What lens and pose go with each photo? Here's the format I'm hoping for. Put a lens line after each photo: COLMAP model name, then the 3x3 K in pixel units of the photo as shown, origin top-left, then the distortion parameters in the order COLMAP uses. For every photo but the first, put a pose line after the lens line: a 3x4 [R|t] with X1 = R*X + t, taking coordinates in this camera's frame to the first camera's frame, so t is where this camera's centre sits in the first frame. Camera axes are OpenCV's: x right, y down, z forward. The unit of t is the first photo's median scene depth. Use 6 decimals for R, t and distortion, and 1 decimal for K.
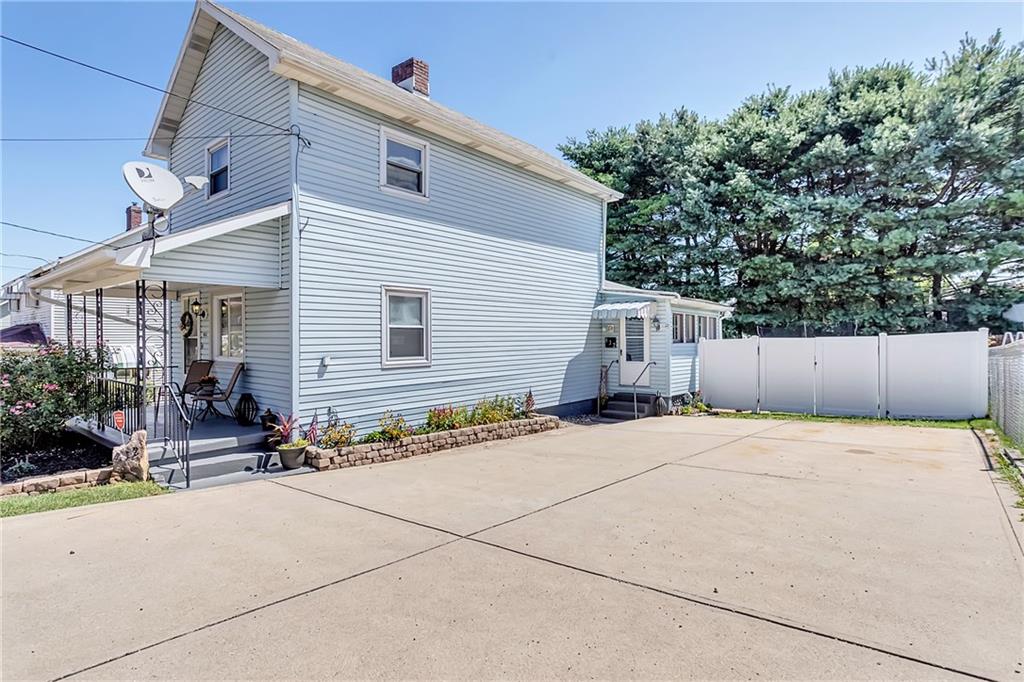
lens RADIAL K [[521.8, 0, 512.0], [0, 521.8, 341.0], [0, 0, 1]] dist [-0.001927, -0.000275]
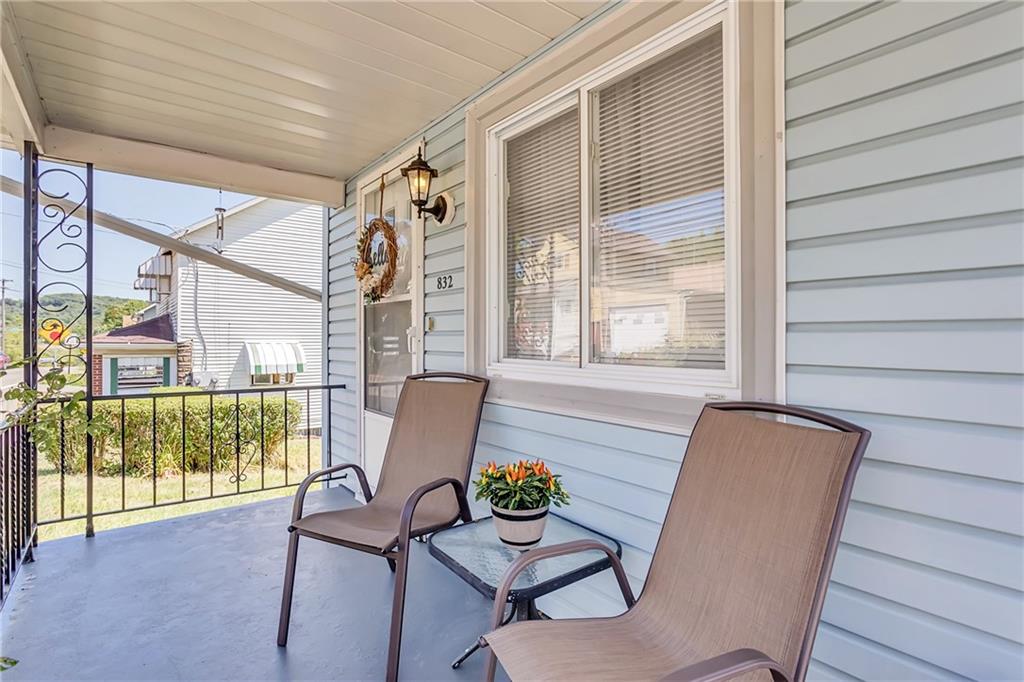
lens RADIAL K [[508.3, 0, 512.0], [0, 508.3, 341.0], [0, 0, 1]] dist [0.000042, 0.000107]
pose [[0.978040, -0.002483, -0.208403, -0.493407], [0.003367, 0.999987, 0.003885, 0.018275], [0.208391, -0.004502, 0.978035, 0.735694]]
